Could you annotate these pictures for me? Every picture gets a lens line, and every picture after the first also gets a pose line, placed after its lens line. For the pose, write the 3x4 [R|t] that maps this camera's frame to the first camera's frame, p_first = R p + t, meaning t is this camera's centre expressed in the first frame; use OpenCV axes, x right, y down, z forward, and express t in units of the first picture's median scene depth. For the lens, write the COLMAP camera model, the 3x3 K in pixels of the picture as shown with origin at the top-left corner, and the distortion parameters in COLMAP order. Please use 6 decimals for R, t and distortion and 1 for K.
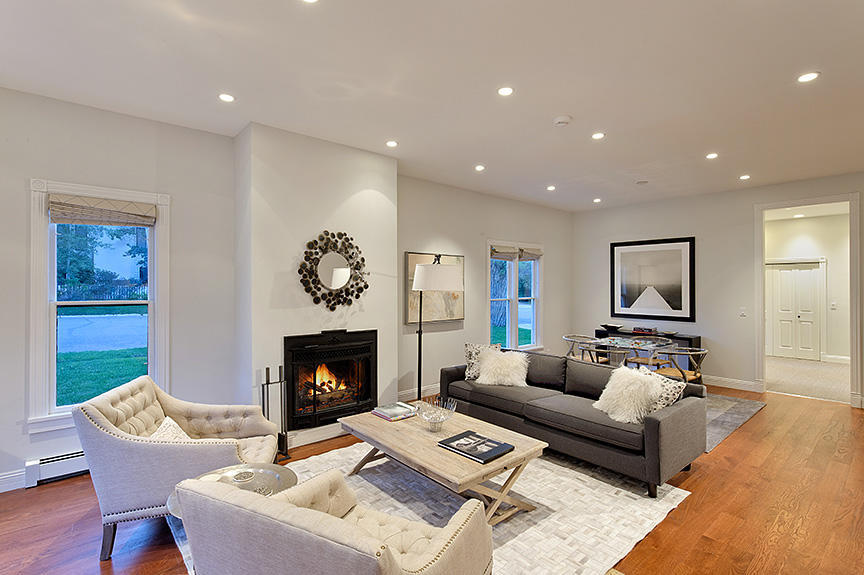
lens RADIAL K [[417.5, 0, 433.2], [0, 417.5, 287.3], [0, 0, 1]] dist [0.004488, -0.000378]
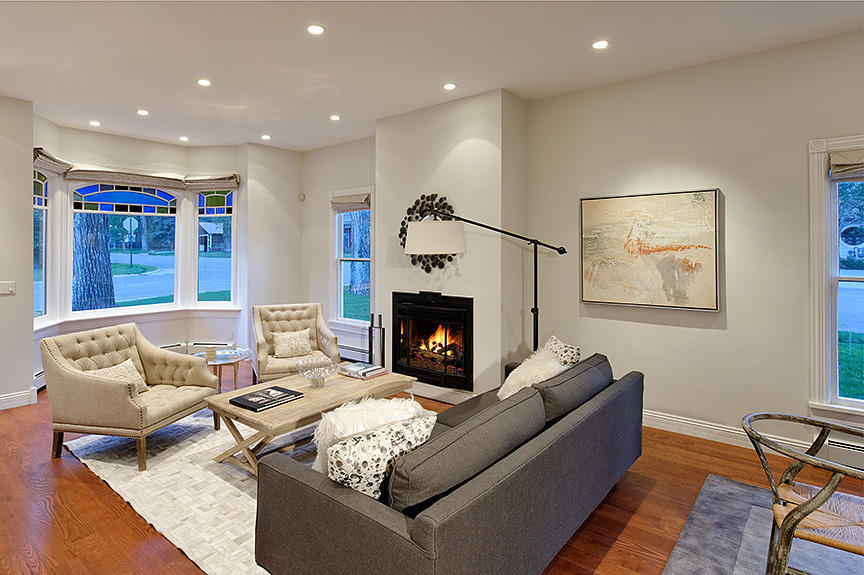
lens RADIAL K [[463.7, 0, 427.8], [0, 463.7, 248.2], [0, 0, 1]] dist [-0.001931, 0.000017]
pose [[0.168632, 0.000945, -0.985679, 0.851779], [0.003484, 0.999993, 0.001554, -0.004865], [0.985673, -0.003696, 0.168628, 0.789027]]
